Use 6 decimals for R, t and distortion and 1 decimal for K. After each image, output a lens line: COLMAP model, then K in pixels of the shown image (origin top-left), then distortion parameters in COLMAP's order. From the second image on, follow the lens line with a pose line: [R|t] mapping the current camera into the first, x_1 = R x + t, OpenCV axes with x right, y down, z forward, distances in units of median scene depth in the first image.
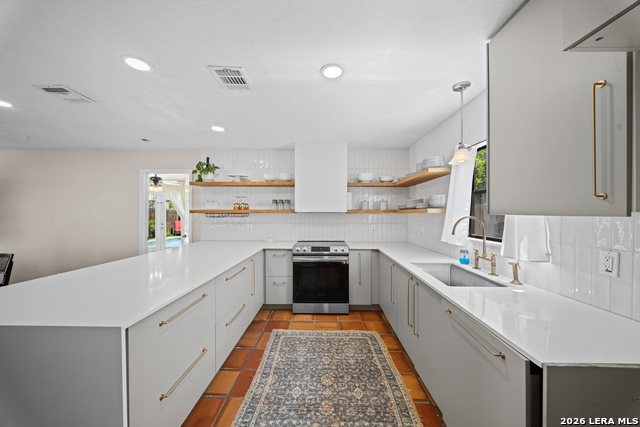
lens RADIAL K [[222.3, 0, 320.0], [0, 222.3, 215.6], [0, 0, 1]] dist [-0.000805, -0.000248]
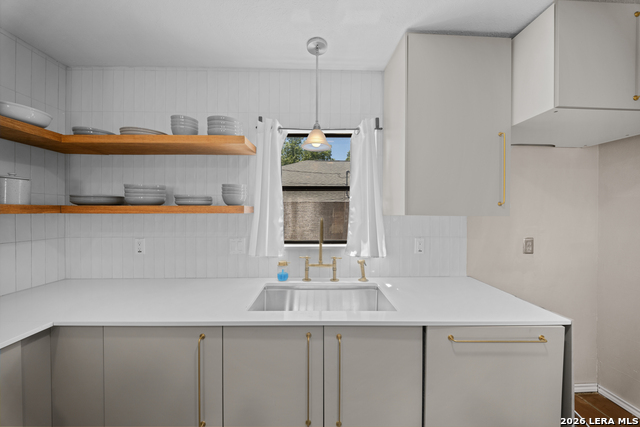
lens RADIAL K [[222.3, 0, 320.0], [0, 222.3, 215.6], [0, 0, 1]] dist [-0.000805, -0.000248]
pose [[-0.037778, -0.015893, 0.999160, -0.079091], [0.010487, 0.999812, 0.016300, -0.010645], [-0.999231, 0.011094, -0.037604, 0.612675]]
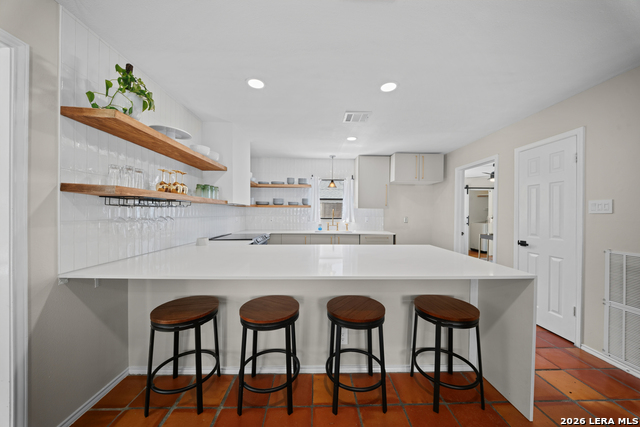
lens RADIAL K [[222.3, 0, 320.0], [0, 222.3, 215.6], [0, 0, 1]] dist [-0.000805, -0.000248]
pose [[-0.039604, -0.011762, 0.999146, -1.080936], [0.005480, 0.999913, 0.011988, 0.025599], [-0.999200, 0.005950, -0.039536, 0.740020]]
